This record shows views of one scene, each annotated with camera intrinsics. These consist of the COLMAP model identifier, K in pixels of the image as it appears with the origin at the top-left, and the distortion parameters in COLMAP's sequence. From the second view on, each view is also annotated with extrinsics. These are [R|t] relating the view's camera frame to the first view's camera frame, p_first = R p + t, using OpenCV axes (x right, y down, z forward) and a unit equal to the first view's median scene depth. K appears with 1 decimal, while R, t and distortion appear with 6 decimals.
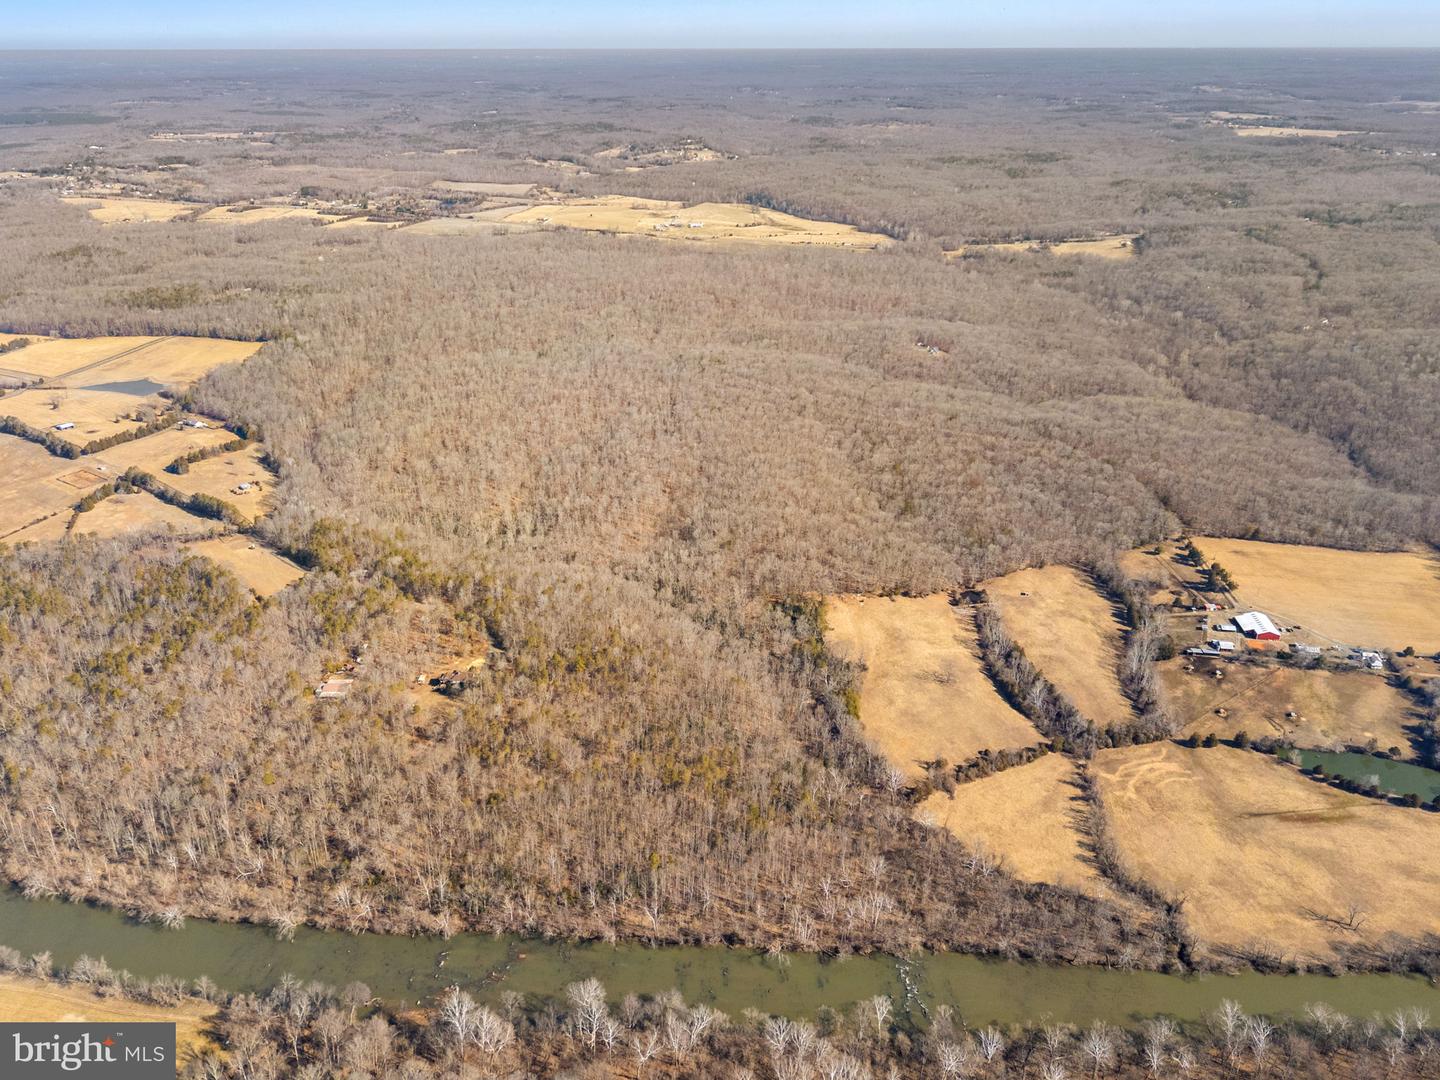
lens RADIAL K [[1031.4, 0, 712.7], [0, 1031.4, 541.5], [0, 0, 1]] dist [0.068949, -0.055055]
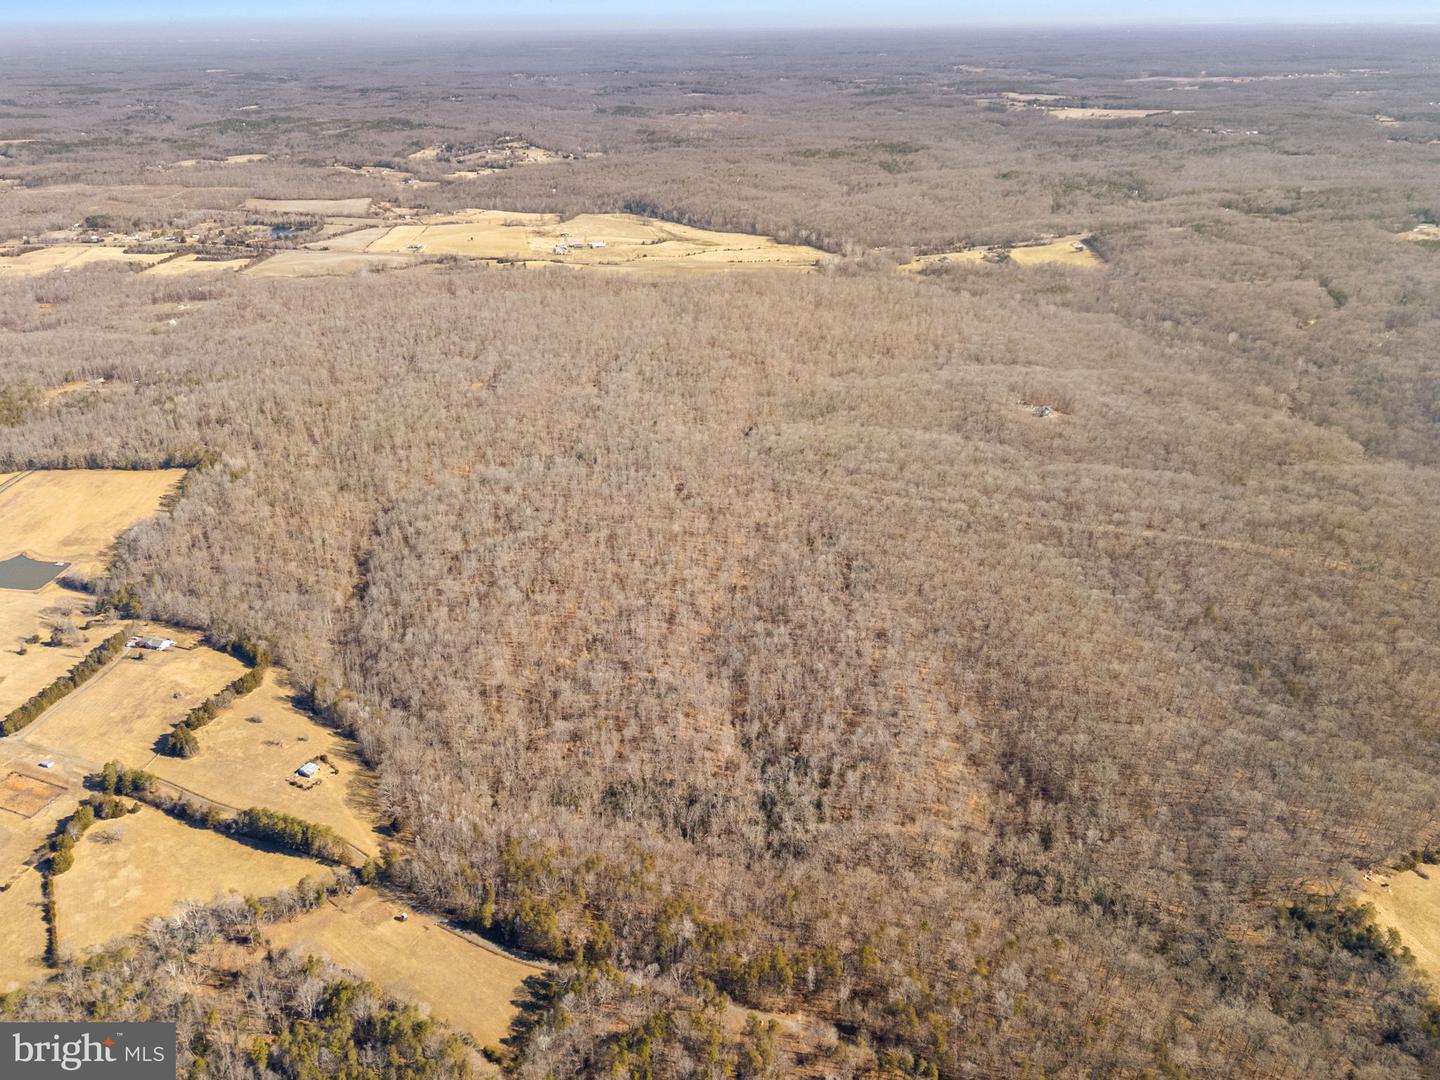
lens RADIAL K [[1025.2, 0, 693.1], [0, 1025.2, 541.4], [0, 0, 1]] dist [0.062270, -0.044673]
pose [[0.976797, -0.104192, 0.187115, -0.216451], [0.100966, 0.994531, 0.026718, -0.123525], [-0.188876, -0.007205, 0.981975, 0.225721]]
